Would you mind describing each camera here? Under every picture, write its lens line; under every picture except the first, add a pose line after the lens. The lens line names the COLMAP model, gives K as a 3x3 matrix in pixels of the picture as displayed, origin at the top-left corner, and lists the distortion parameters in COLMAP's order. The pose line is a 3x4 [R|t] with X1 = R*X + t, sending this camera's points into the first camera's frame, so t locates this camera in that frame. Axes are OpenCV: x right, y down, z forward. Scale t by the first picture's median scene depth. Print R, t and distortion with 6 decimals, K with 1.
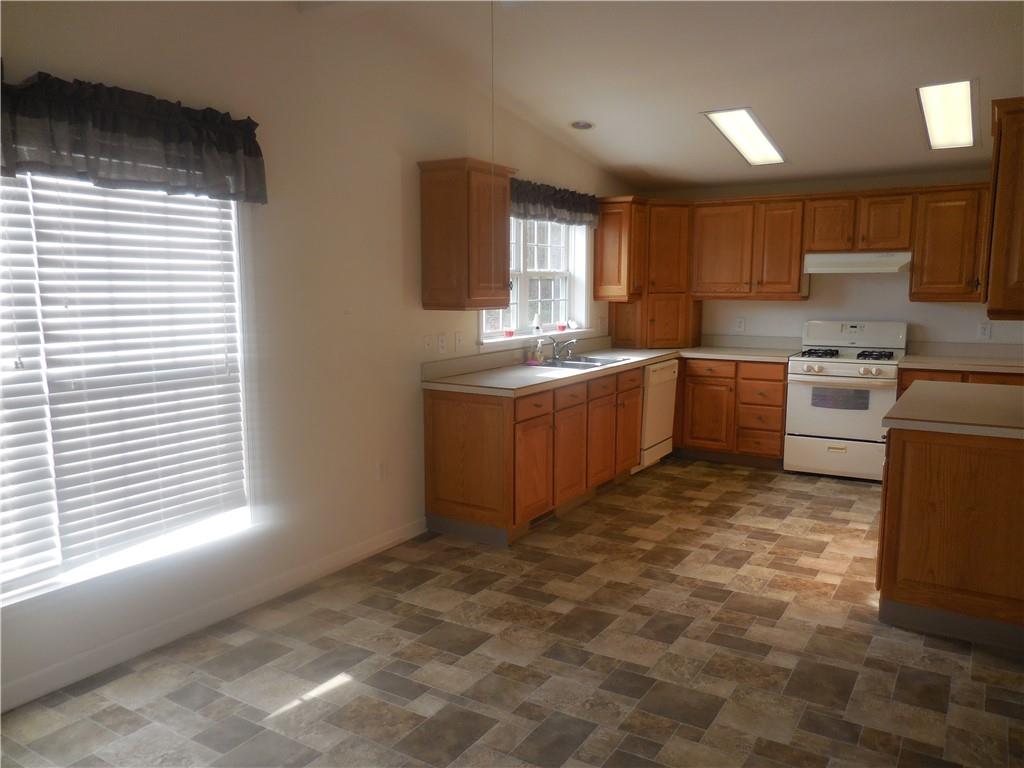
lens RADIAL K [[771.1, 0, 512.5], [0, 771.1, 383.9], [0, 0, 1]] dist [0.000271, 0.001922]
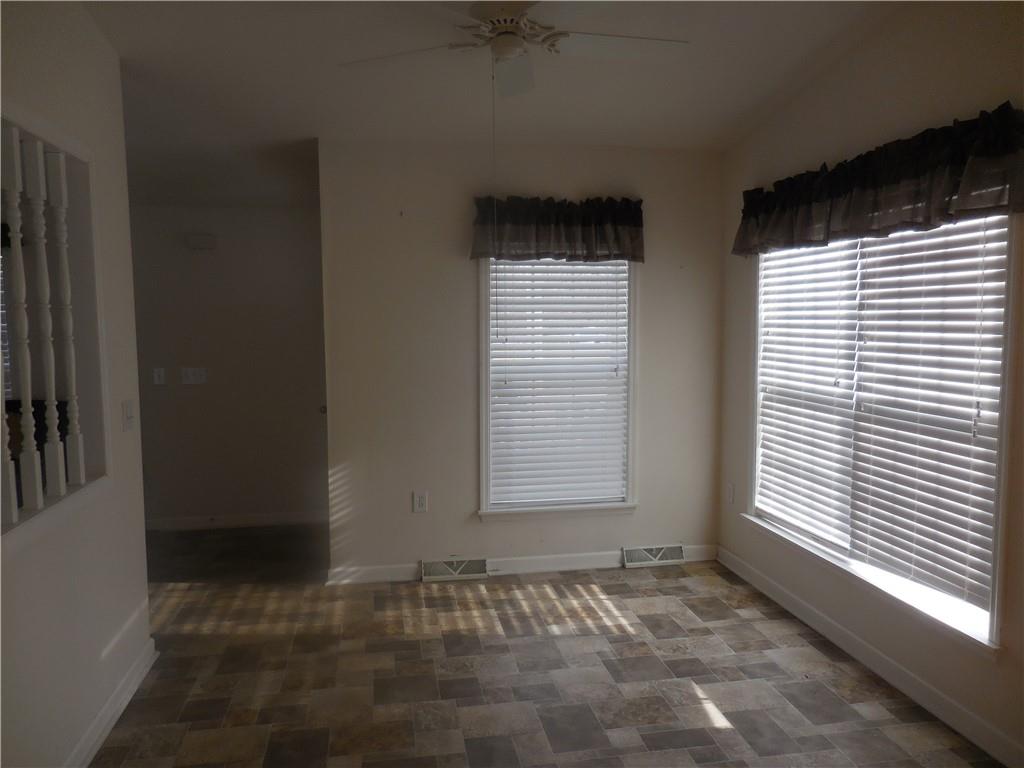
lens RADIAL K [[771.1, 0, 511.7], [0, 771.1, 386.0], [0, 0, 1]] dist [0.000271, 0.001922]
pose [[-0.743120, 0.058061, -0.666634, 0.358151], [-0.081257, 0.981027, 0.176023, -0.112896], [0.664206, 0.184975, -0.724303, 0.854992]]
